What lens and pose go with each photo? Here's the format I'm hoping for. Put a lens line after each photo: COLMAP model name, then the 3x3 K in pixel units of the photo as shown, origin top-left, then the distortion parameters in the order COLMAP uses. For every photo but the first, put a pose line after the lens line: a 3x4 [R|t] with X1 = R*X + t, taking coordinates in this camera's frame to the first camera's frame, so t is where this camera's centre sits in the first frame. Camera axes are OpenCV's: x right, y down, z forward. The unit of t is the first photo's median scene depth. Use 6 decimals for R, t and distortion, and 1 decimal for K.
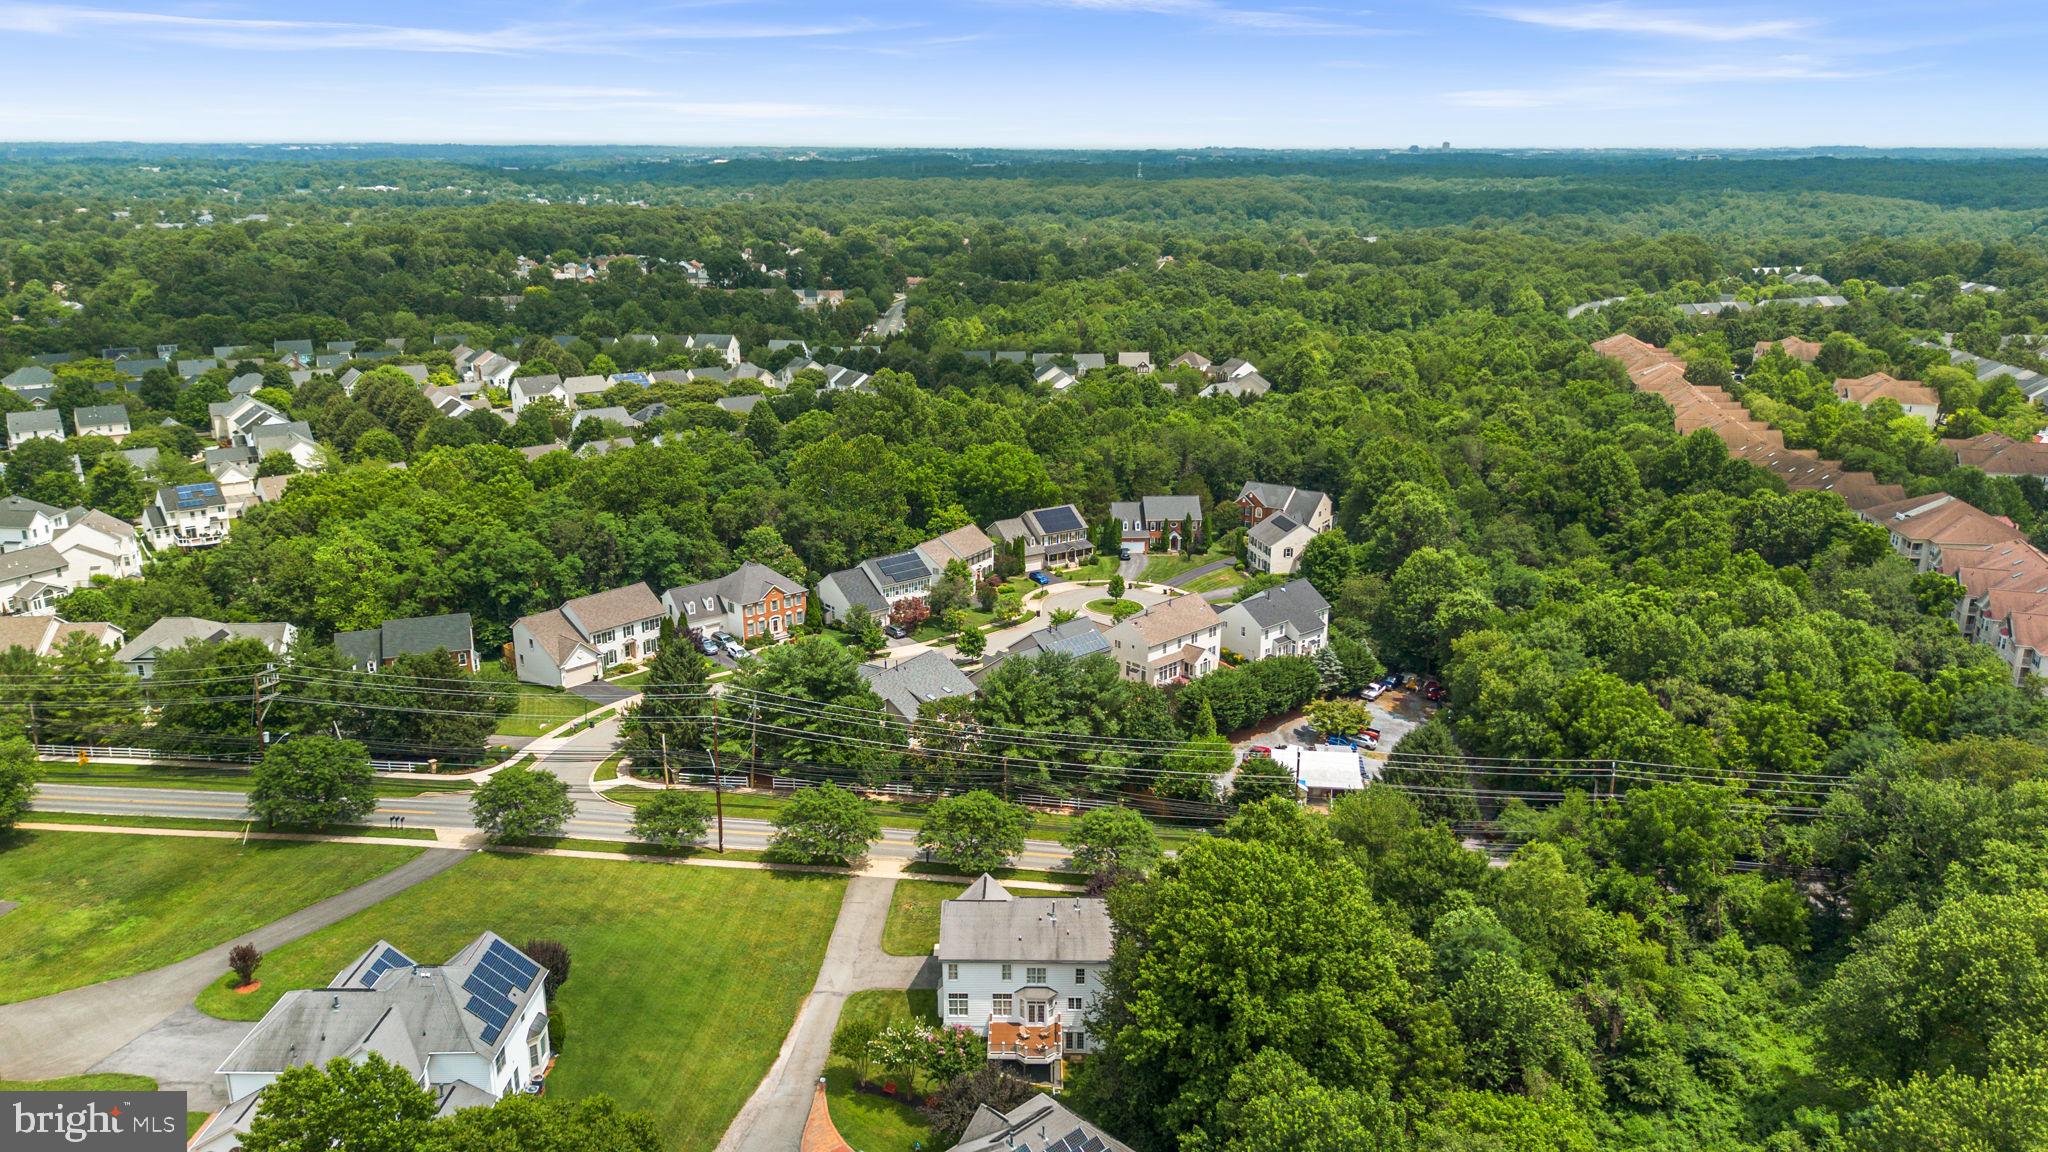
lens RADIAL K [[1452.8, 0, 1024.0], [0, 1452.8, 576.0], [0, 0, 1]] dist [0.076209, -0.082299]
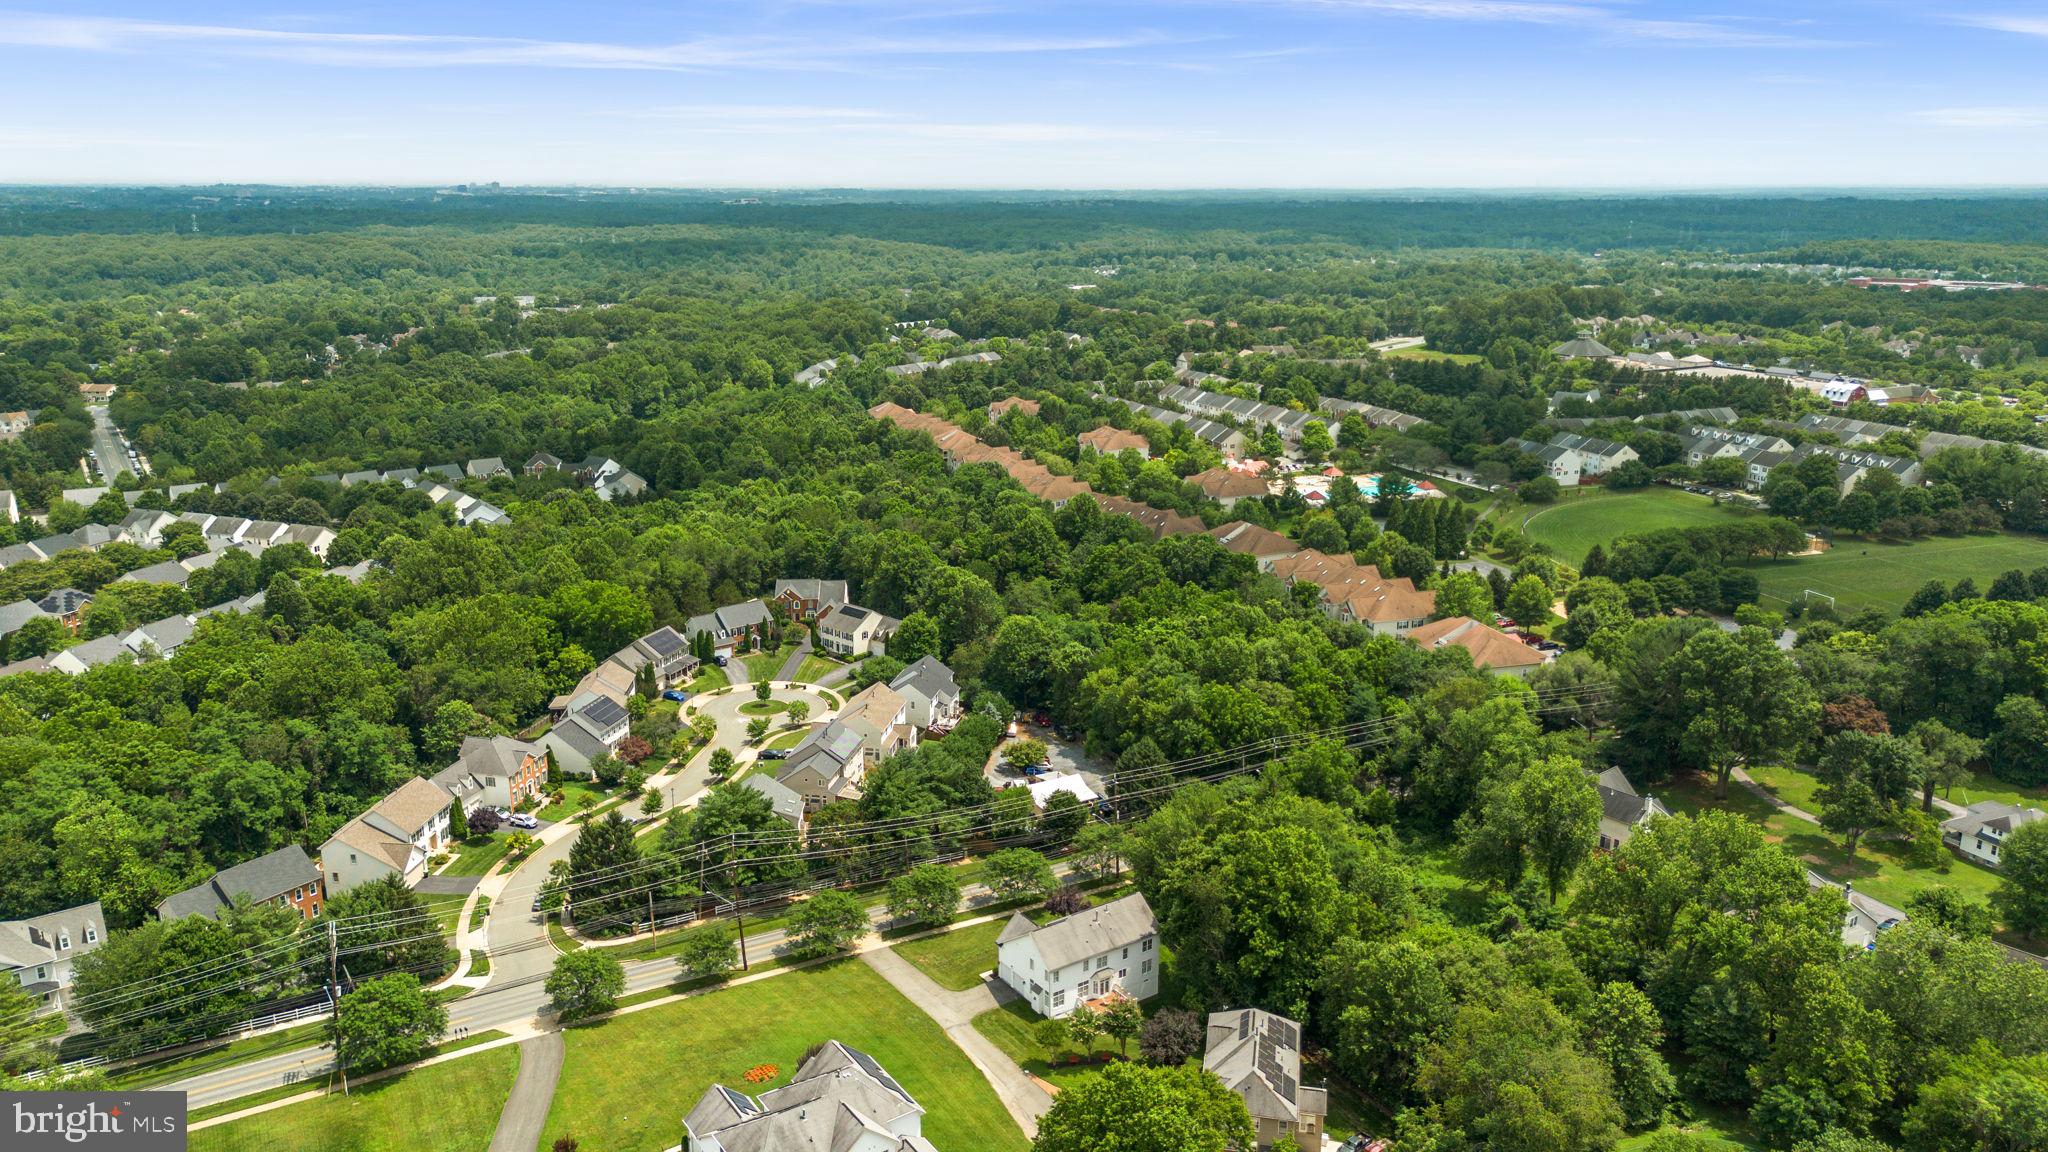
lens RADIAL K [[1450.6, 0, 1025.0], [0, 1450.6, 583.4], [0, 0, 1]] dist [0.071651, -0.071830]
pose [[0.817177, -0.154559, 0.555277, -0.458955], [0.164190, 0.985884, 0.032785, -0.093094], [-0.552506, 0.064380, 0.831019, -0.116475]]
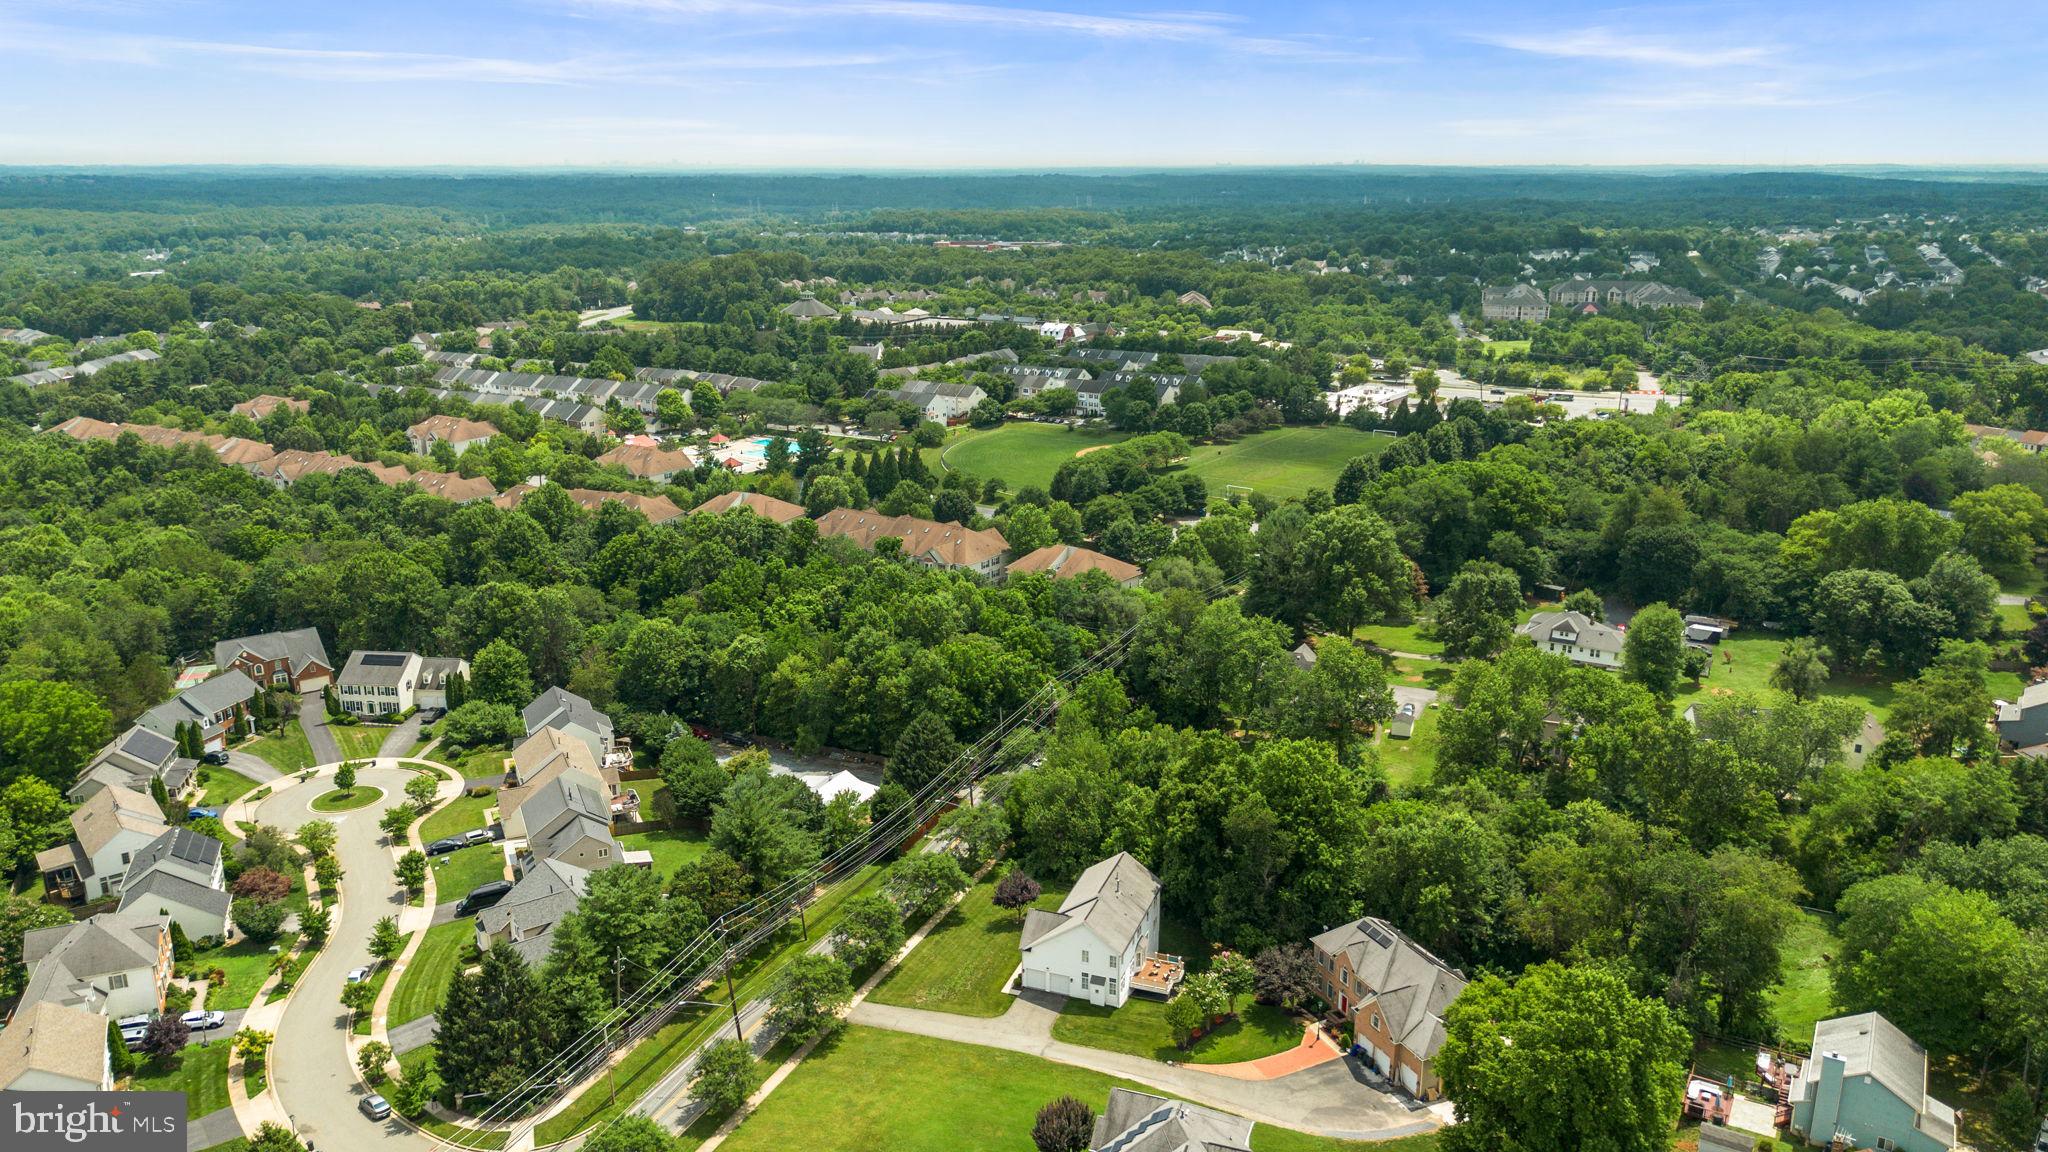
lens RADIAL K [[1450.6, 0, 1025.0], [0, 1450.6, 583.4], [0, 0, 1]] dist [0.071651, -0.071830]
pose [[0.327144, -0.264582, 0.907179, -0.667316], [0.268172, 0.946529, 0.179351, -0.175646], [-0.906124, 0.184607, 0.380605, 0.289633]]
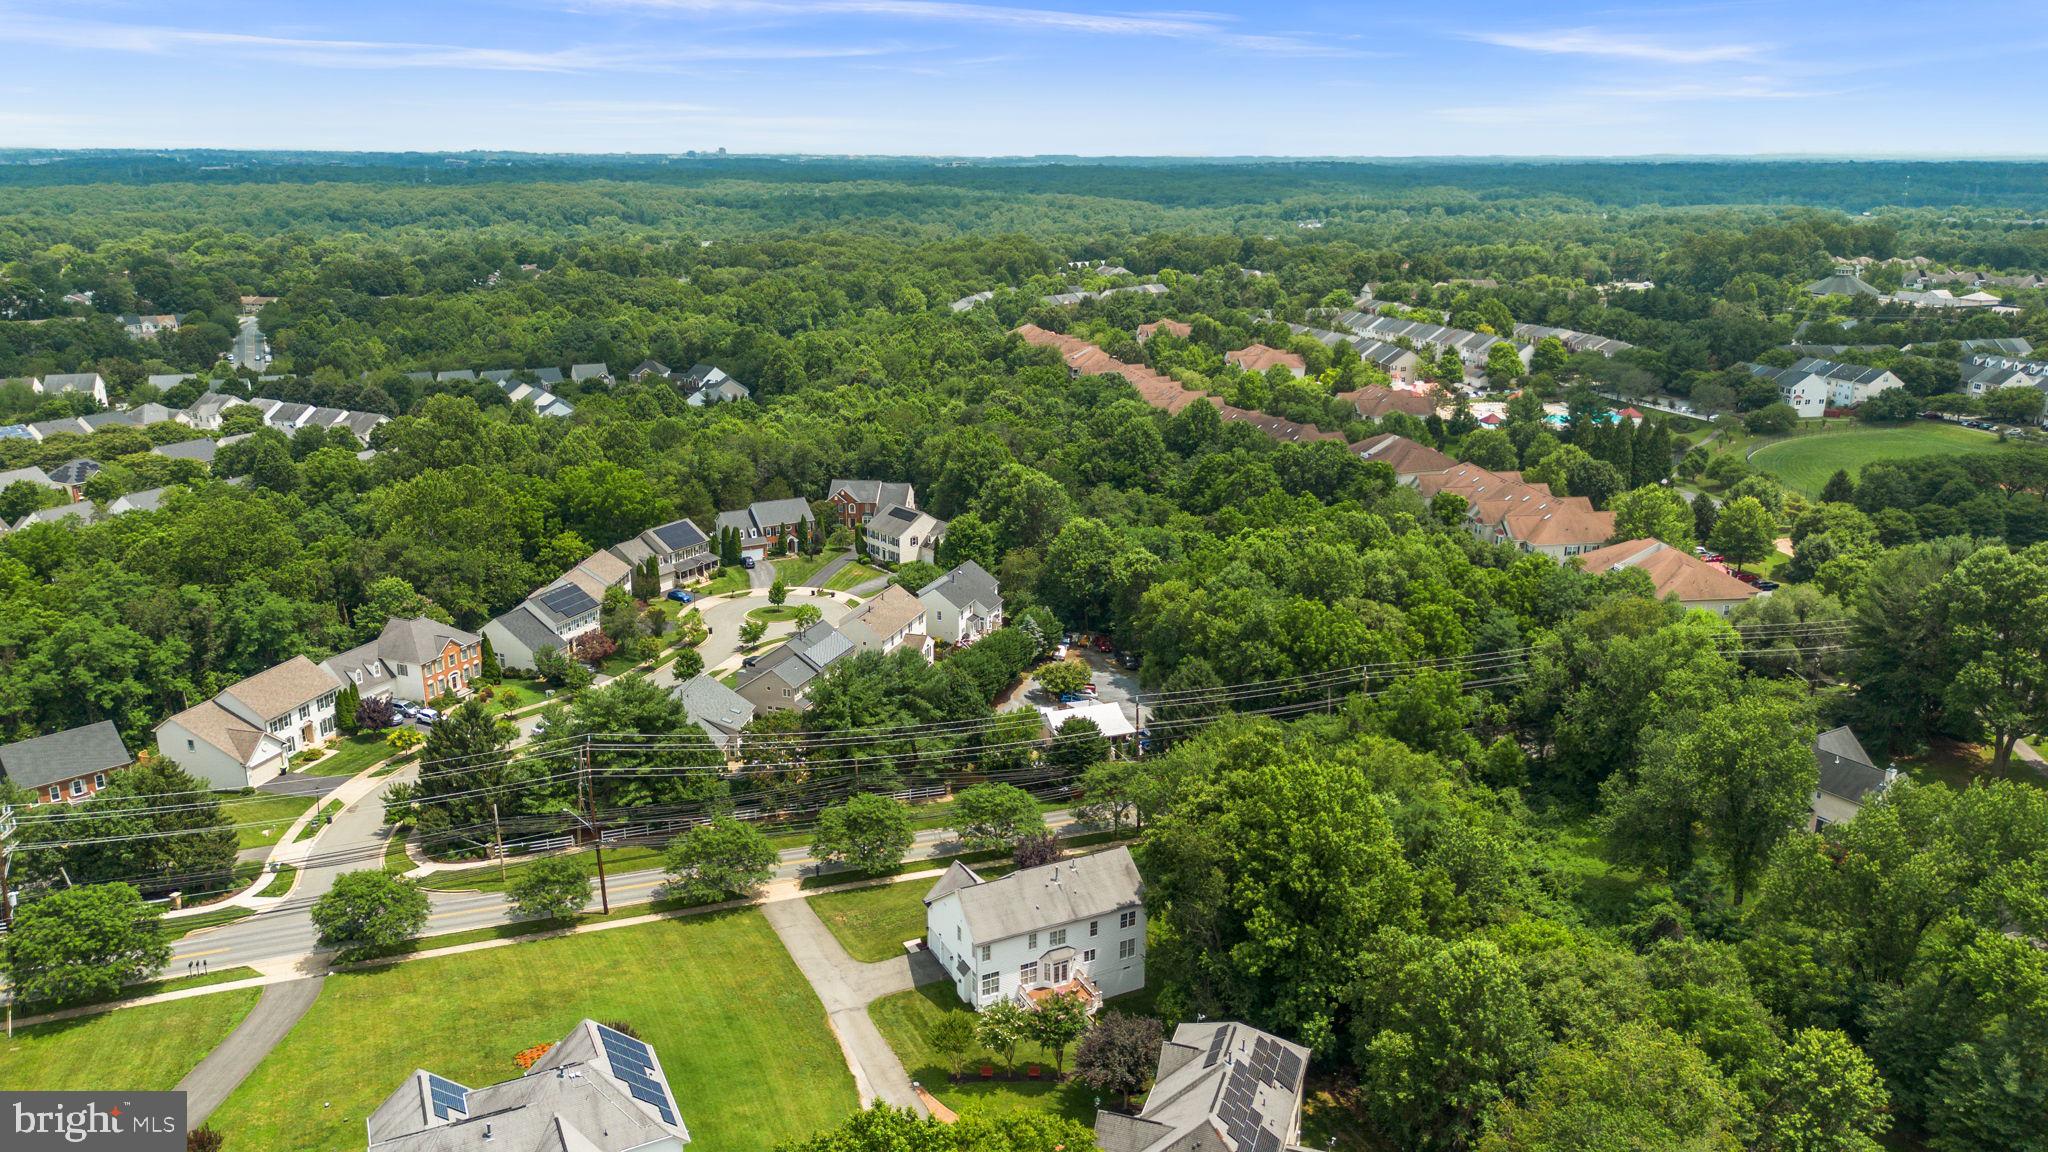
lens RADIAL K [[1450.6, 0, 1025.0], [0, 1450.6, 583.4], [0, 0, 1]] dist [0.071651, -0.071830]
pose [[0.891194, -0.129131, 0.434855, -0.247463], [0.128258, 0.991240, 0.031498, -0.010096], [-0.435113, 0.027703, 0.899950, 0.029155]]
